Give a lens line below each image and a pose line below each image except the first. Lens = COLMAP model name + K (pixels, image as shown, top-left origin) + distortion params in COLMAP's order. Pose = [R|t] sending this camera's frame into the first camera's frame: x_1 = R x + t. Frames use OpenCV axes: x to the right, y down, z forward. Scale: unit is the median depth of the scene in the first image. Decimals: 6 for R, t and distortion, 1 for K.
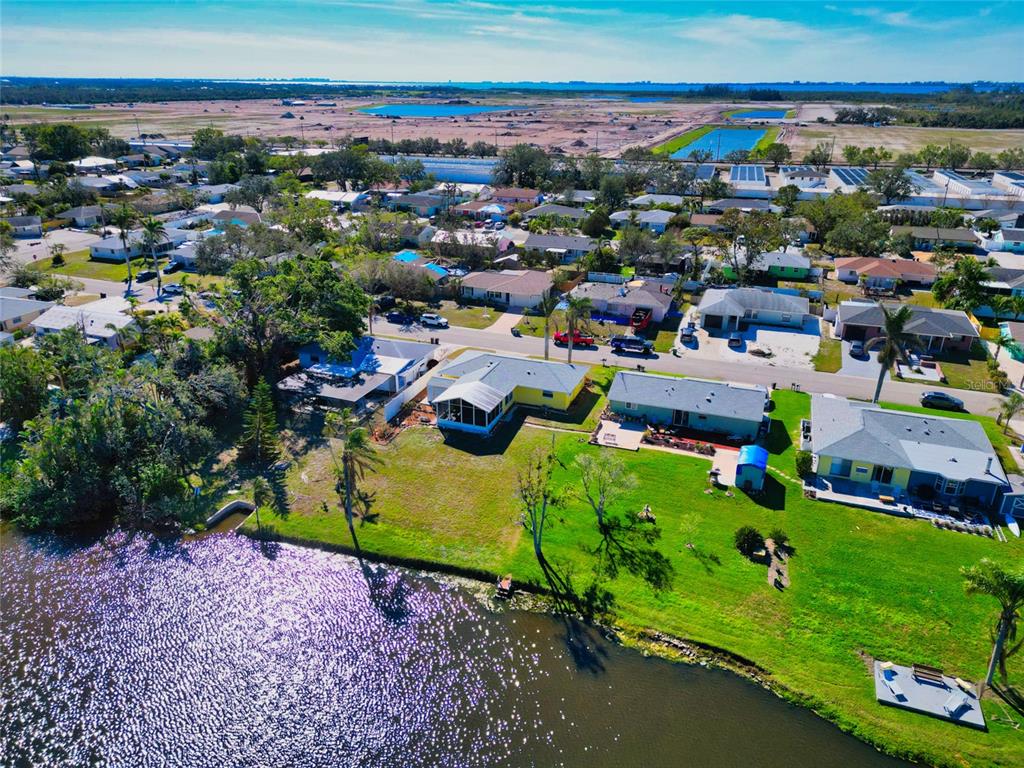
lens RADIAL K [[713.8, 0, 510.9], [0, 713.8, 386.8], [0, 0, 1]] dist [0.061683, -0.049227]
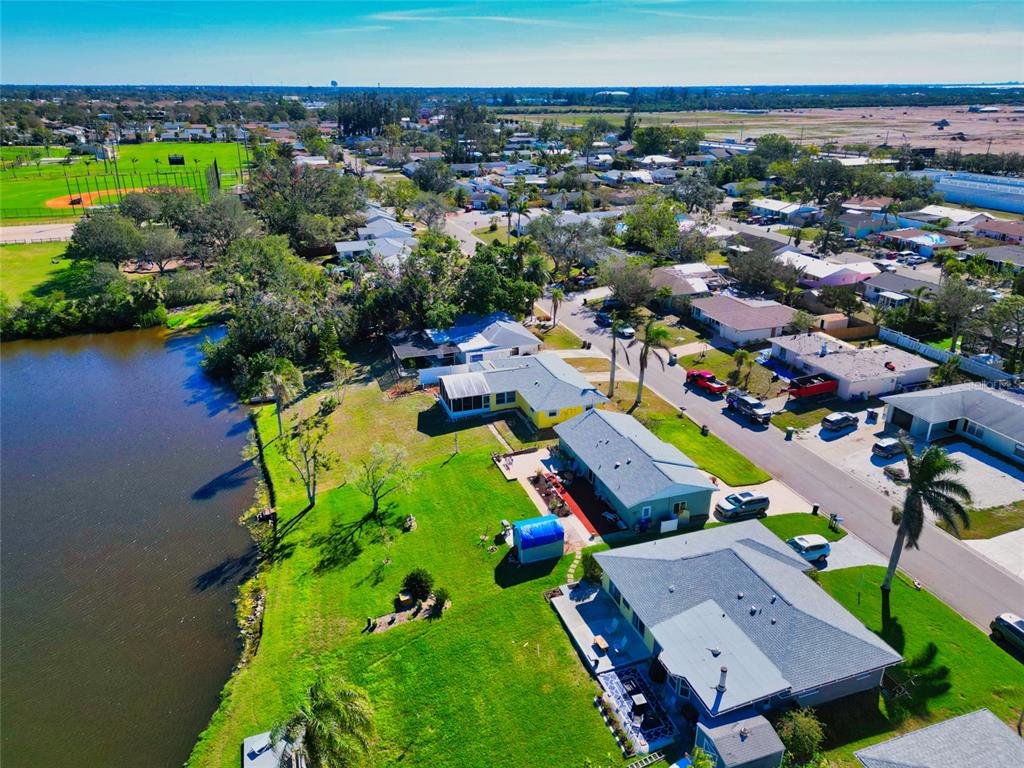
lens RADIAL K [[713.8, 0, 512.1], [0, 713.8, 384.8], [0, 0, 1]] dist [0.061683, -0.049227]
pose [[0.642022, 0.288600, -0.710294, 0.524278], [-0.295208, 0.948071, 0.118379, -0.092326], [0.707573, 0.133683, 0.693880, 0.218804]]
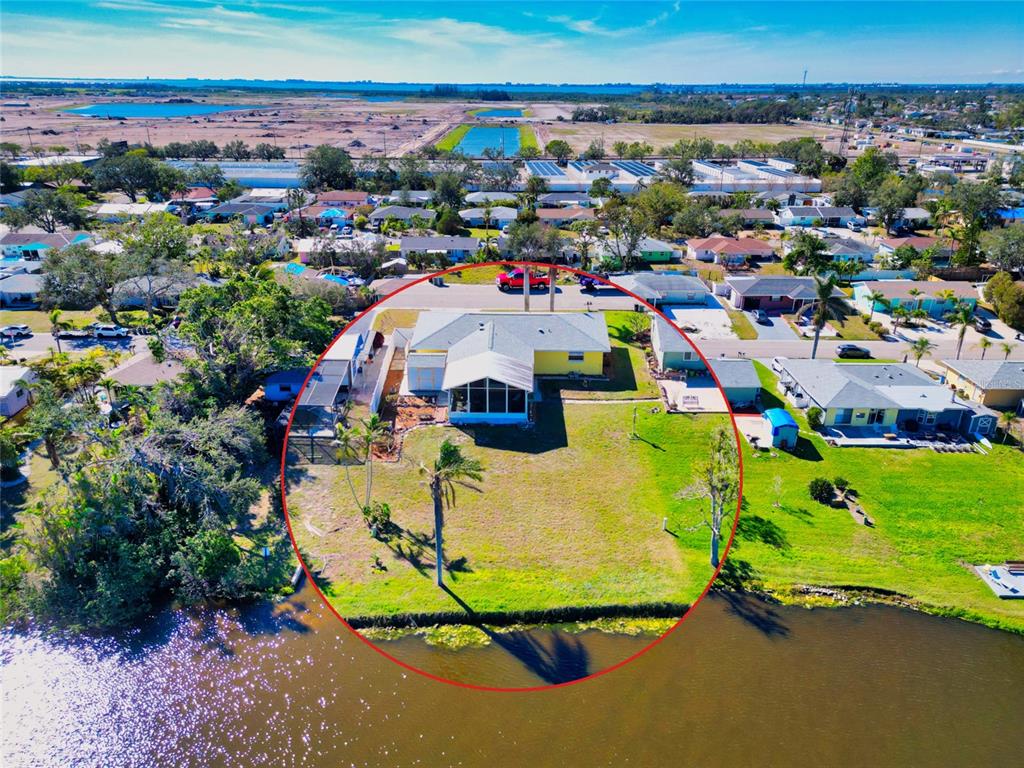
lens RADIAL K [[713.8, 0, 511.2], [0, 713.8, 386.5], [0, 0, 1]] dist [0.061683, -0.049227]
pose [[0.938043, -0.133904, 0.319603, -0.243220], [0.133782, 0.990757, 0.022442, -0.019413], [-0.319654, 0.021706, 0.947286, 0.046767]]
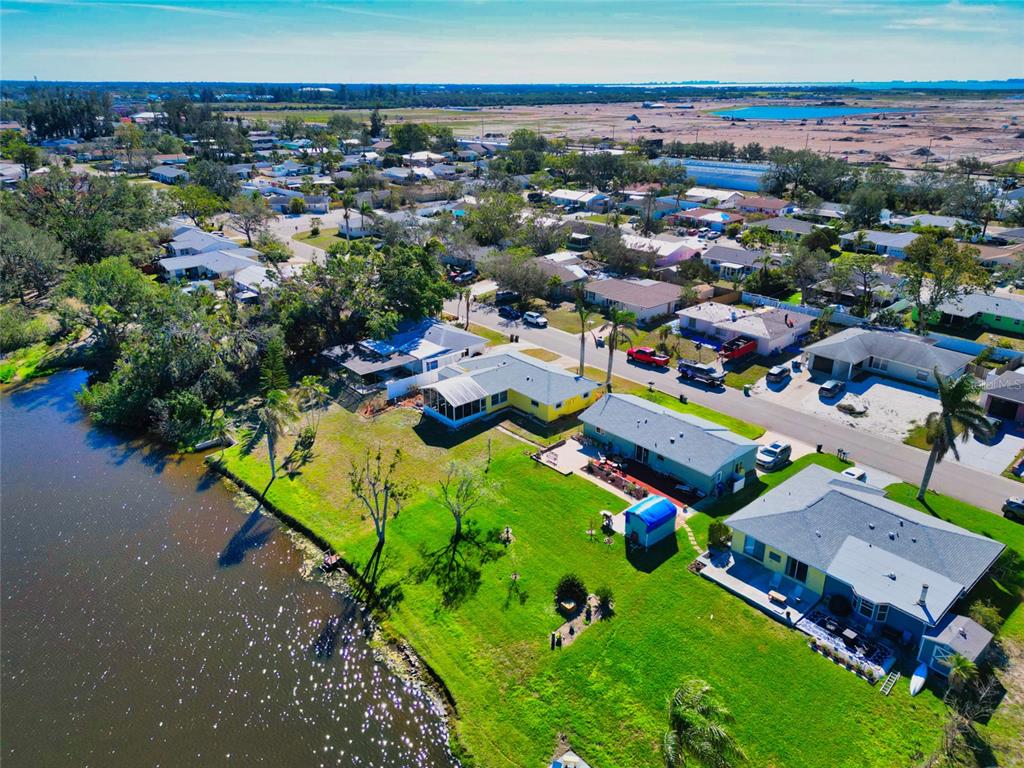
lens RADIAL K [[713.8, 0, 511.3], [0, 713.8, 384.6], [0, 0, 1]] dist [0.061683, -0.049227]
pose [[0.883653, 0.176510, -0.433590, 0.323833], [-0.178804, 0.983231, 0.035861, -0.031707], [0.432649, 0.045839, 0.900396, 0.074943]]
